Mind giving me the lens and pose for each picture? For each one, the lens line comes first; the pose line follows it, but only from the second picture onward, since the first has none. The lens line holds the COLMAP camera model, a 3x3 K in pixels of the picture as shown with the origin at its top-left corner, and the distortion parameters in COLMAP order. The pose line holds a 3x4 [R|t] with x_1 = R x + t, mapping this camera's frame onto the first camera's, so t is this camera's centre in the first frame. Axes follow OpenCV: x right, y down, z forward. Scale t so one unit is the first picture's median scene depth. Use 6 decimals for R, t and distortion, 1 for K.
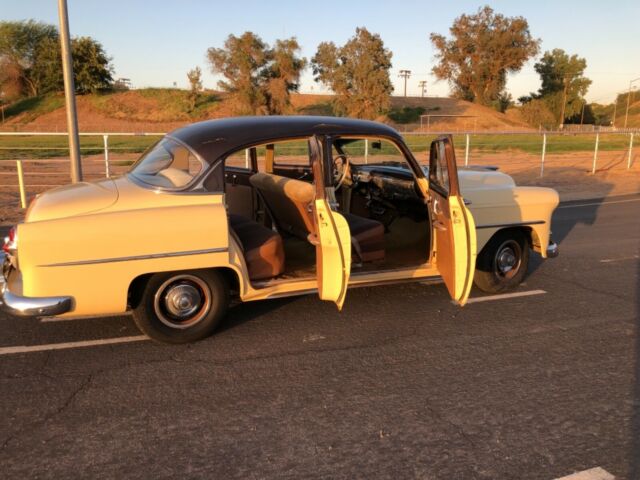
lens RADIAL K [[520.9, 0, 312.9], [0, 520.9, 233.1], [0, 0, 1]] dist [0.012267, -0.007504]
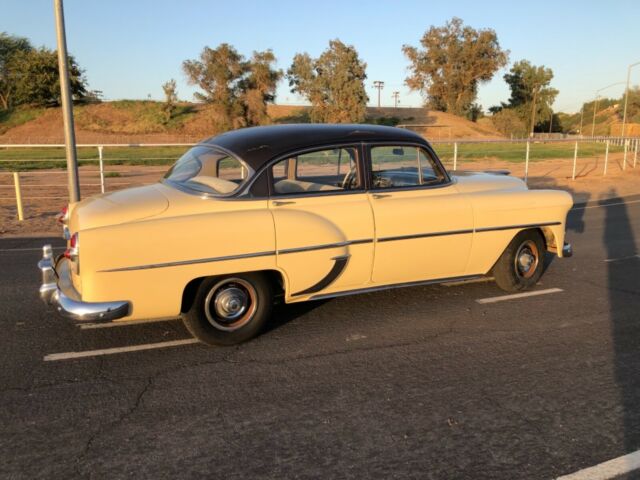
lens RADIAL K [[520.9, 0, 312.9], [0, 520.9, 233.1], [0, 0, 1]] dist [0.012267, -0.007504]
pose [[0.998918, -0.017019, 0.043275, -0.122743], [0.017862, 0.999656, -0.019188, 0.012809], [-0.042934, 0.019941, 0.998879, -0.030521]]
